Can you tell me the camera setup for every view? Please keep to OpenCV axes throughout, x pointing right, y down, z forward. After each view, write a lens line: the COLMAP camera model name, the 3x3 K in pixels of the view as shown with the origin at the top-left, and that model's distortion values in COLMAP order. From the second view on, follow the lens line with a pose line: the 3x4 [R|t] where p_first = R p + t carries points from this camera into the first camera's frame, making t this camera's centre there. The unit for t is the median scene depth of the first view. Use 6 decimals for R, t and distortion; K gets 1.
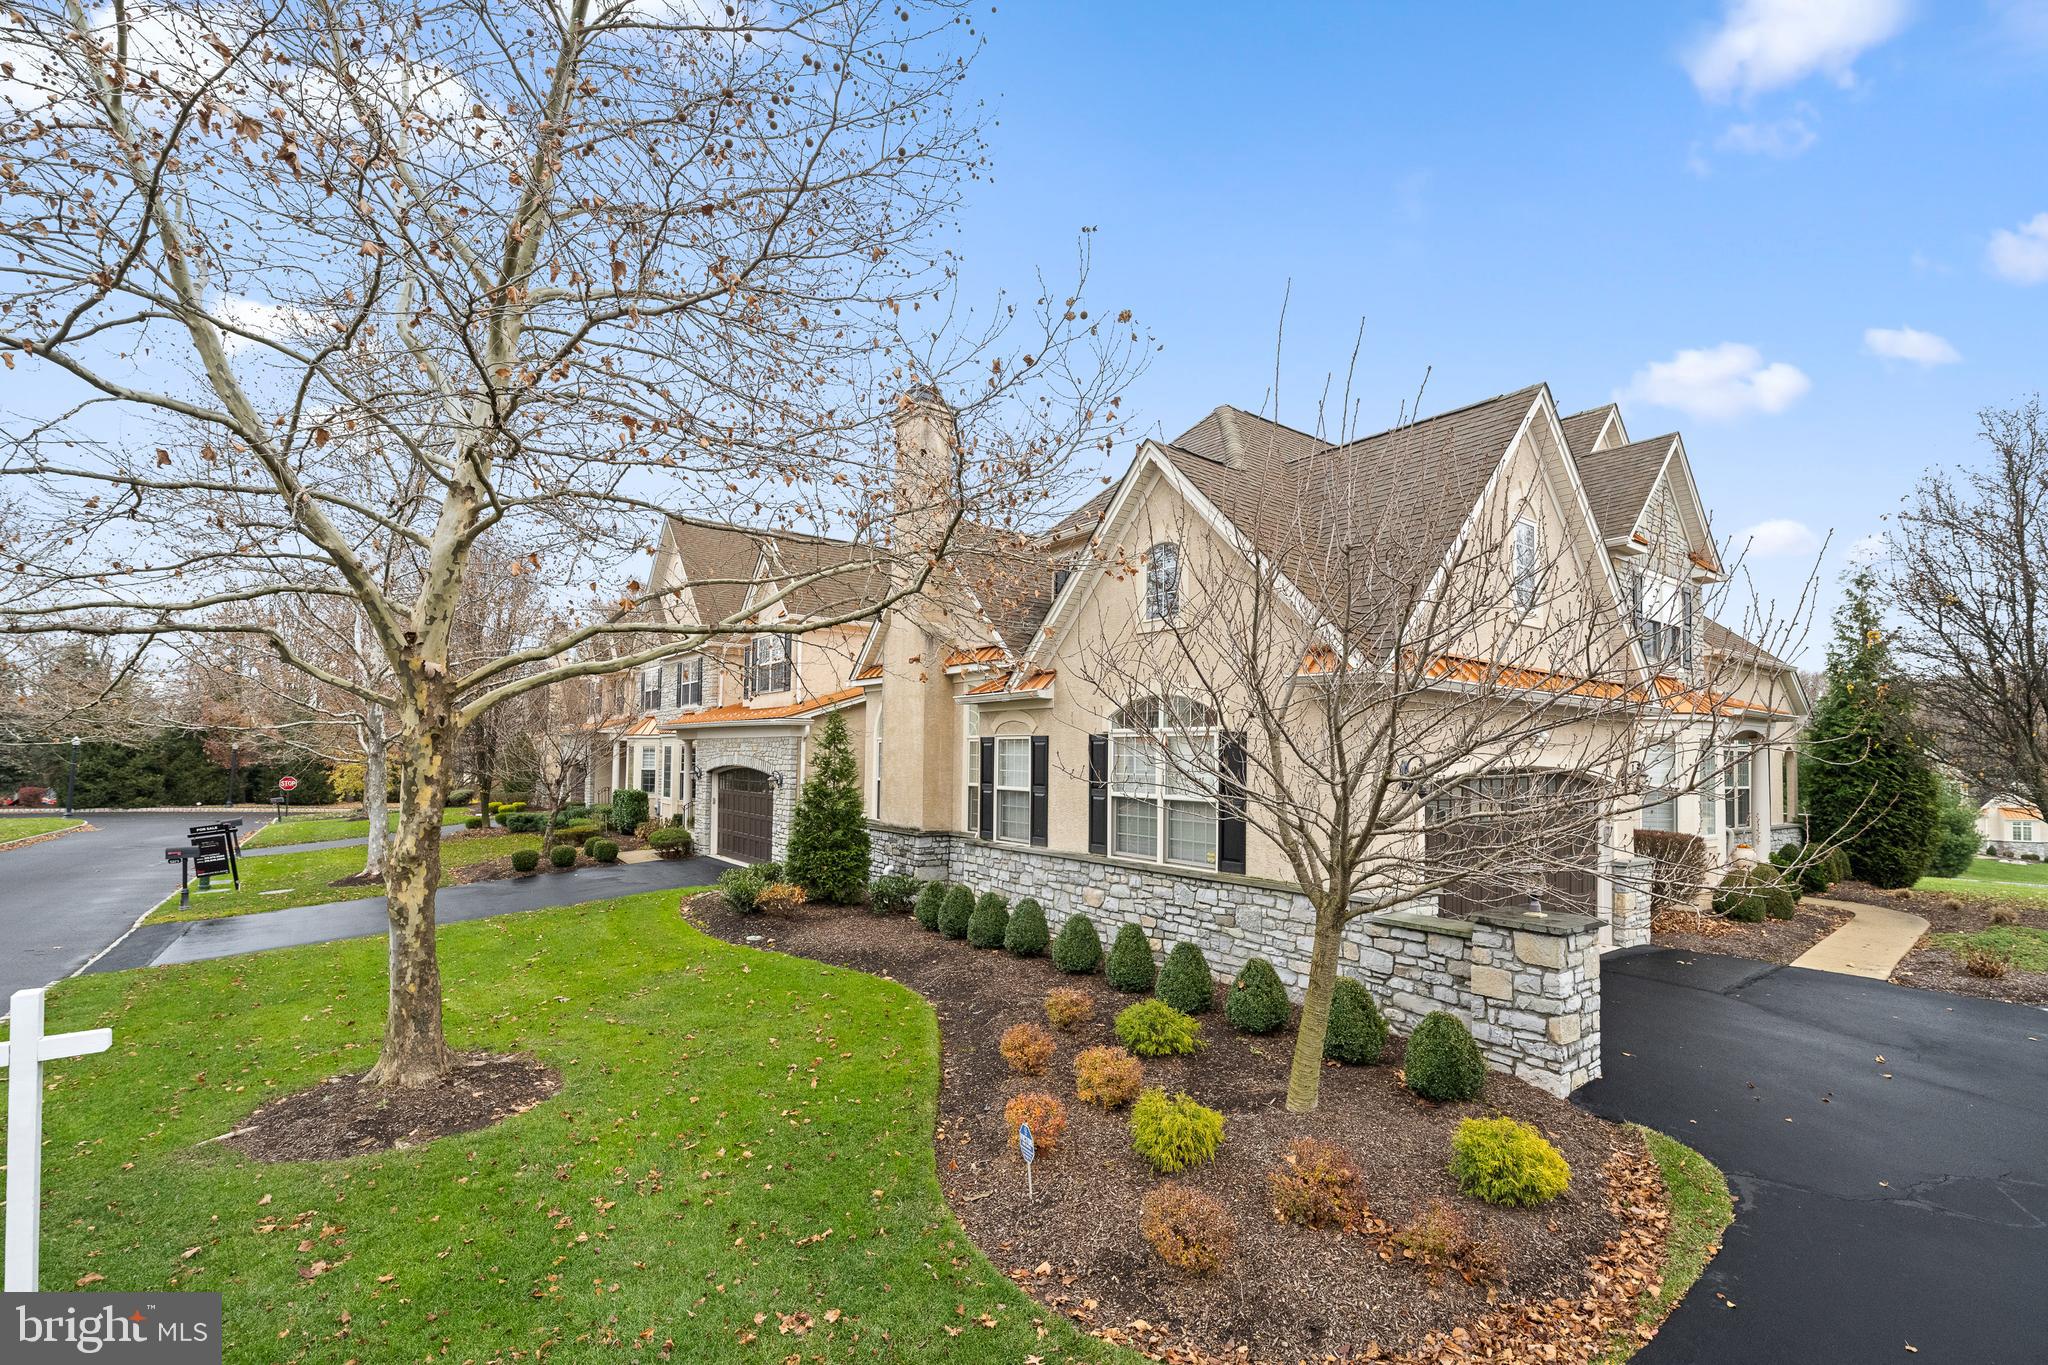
lens RADIAL K [[882.2, 0, 1050.4], [0, 882.2, 733.6], [0, 0, 1]] dist [0.001539, 0.000299]
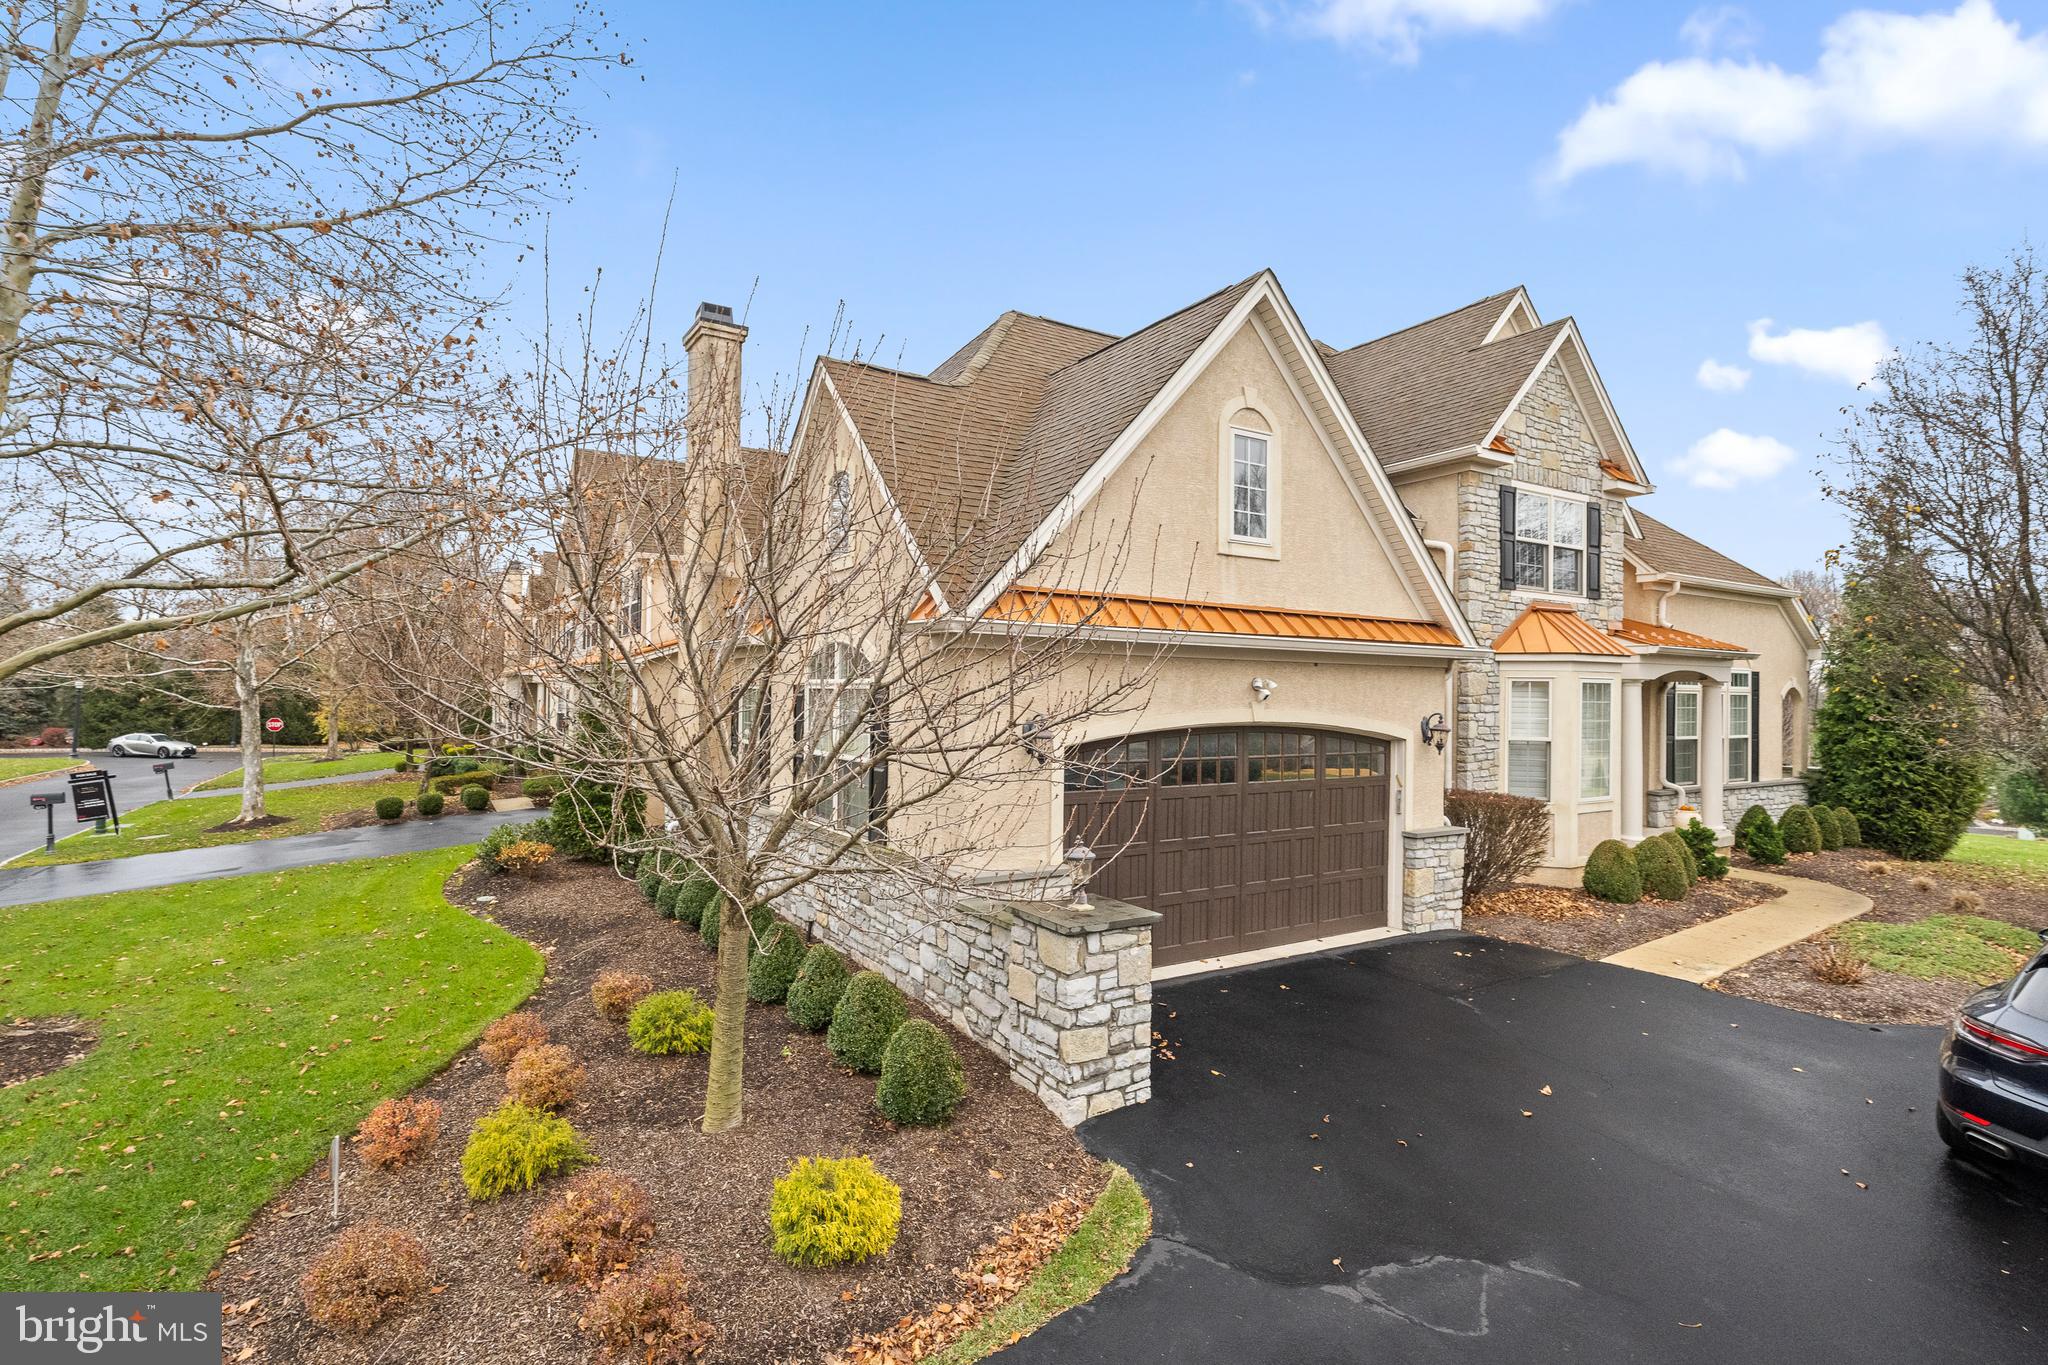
lens RADIAL K [[935.4, 0, 1022.7], [0, 935.4, 687.9], [0, 0, 1]] dist [0.001117, 0.000416]
pose [[0.993772, -0.003732, -0.111373, 0.363141], [0.006268, 0.999729, 0.022430, -0.015570], [0.111259, -0.022989, 0.993525, 0.065140]]
